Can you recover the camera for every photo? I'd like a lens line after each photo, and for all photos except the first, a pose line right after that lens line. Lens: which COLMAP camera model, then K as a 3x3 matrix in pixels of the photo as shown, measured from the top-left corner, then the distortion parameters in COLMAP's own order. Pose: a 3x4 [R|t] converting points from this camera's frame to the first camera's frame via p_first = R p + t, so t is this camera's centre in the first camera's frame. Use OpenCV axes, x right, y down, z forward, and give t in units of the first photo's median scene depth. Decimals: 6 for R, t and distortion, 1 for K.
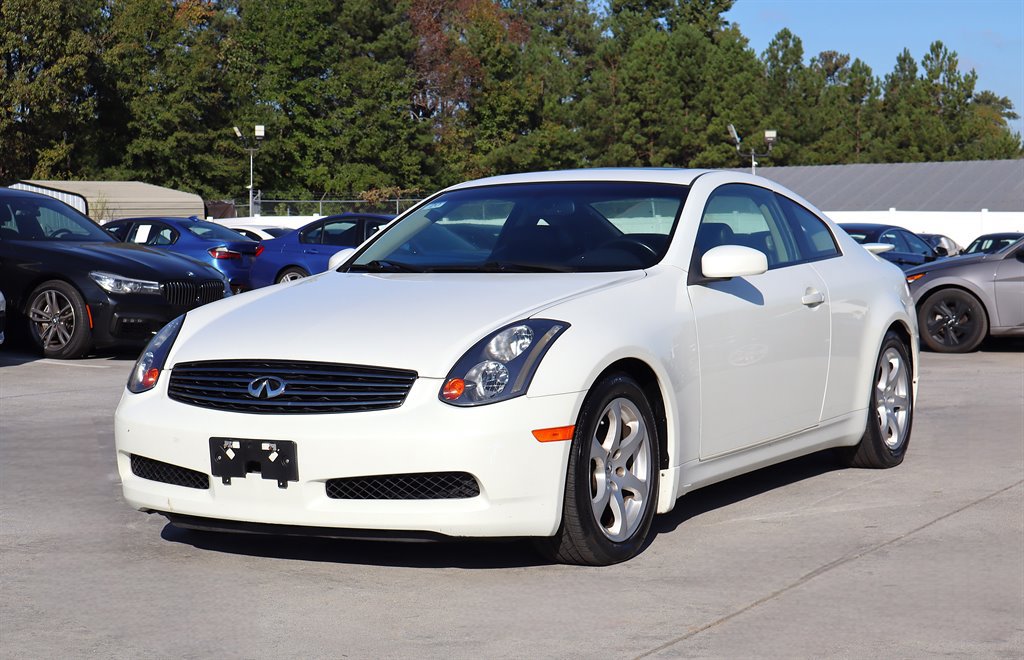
lens RADIAL K [[1891.3, 0, 497.8], [0, 1891.3, 333.0], [0, 0, 1]] dist [0.059379, -0.054962]
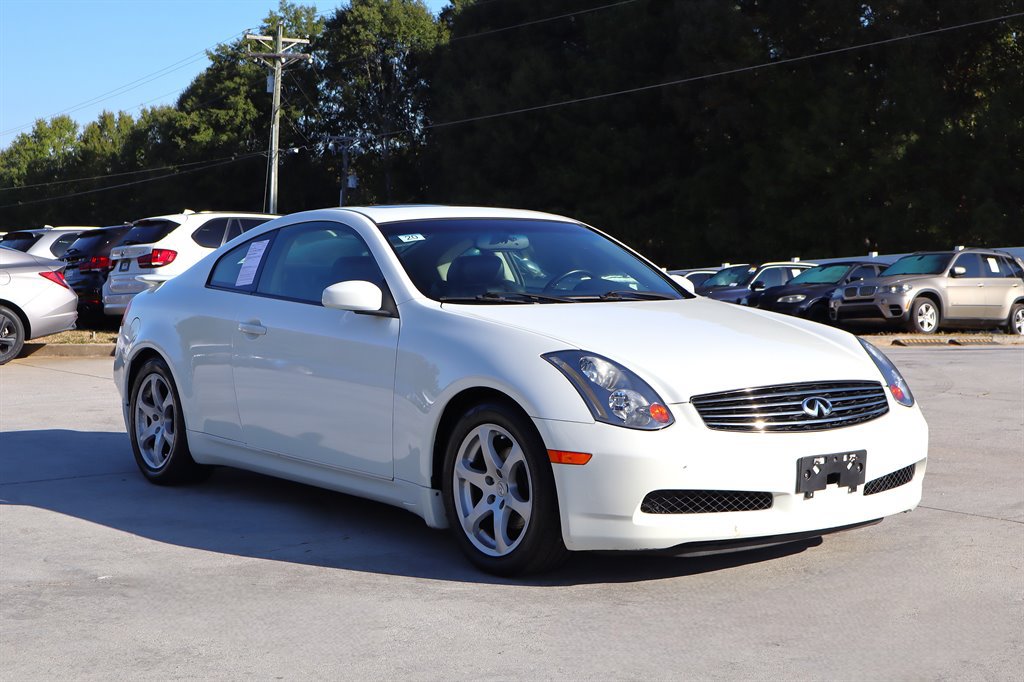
lens RADIAL K [[1670.9, 0, 512.0], [0, 1670.9, 341.0], [0, 0, 1]] dist [0.022710, 0.053474]
pose [[0.388262, -0.044728, 0.920463, -1.085137], [0.045411, 0.998537, 0.029367, -0.046368], [-0.920430, 0.030397, 0.389725, 0.776560]]
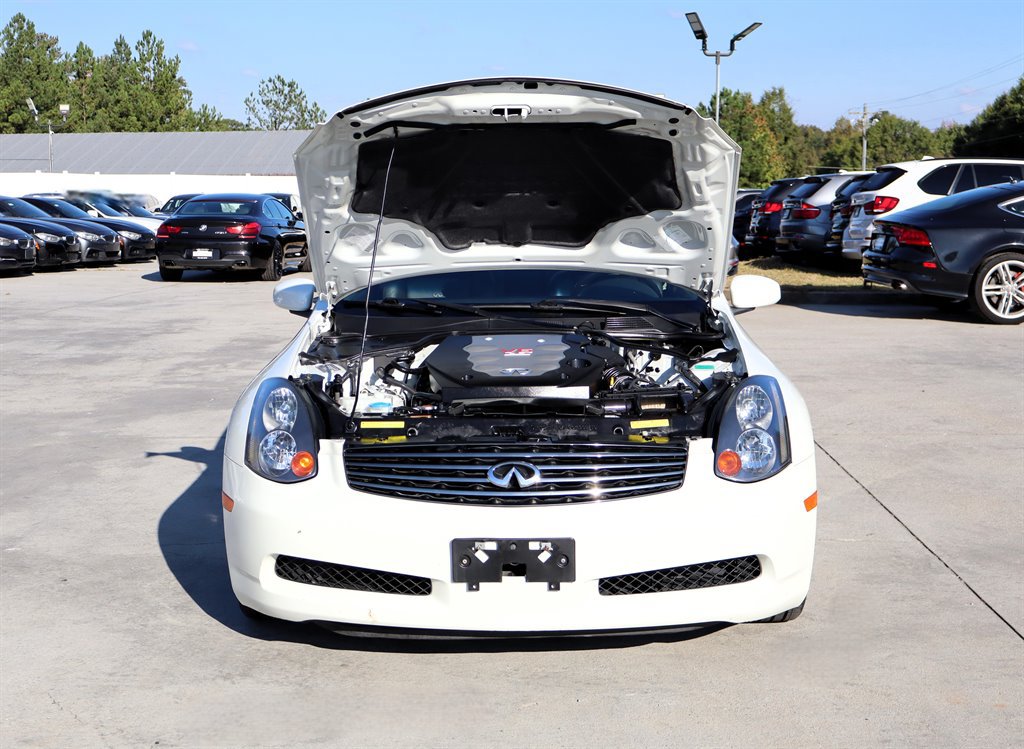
lens RADIAL K [[1488.2, 0, 476.1], [0, 1488.2, 372.7], [0, 0, 1]] dist [0.001648, 0.014058]
pose [[0.884384, -0.059728, 0.462923, -0.445015], [0.024434, 0.996343, 0.081871, -0.072989], [-0.466120, -0.061094, 0.882610, 0.411018]]
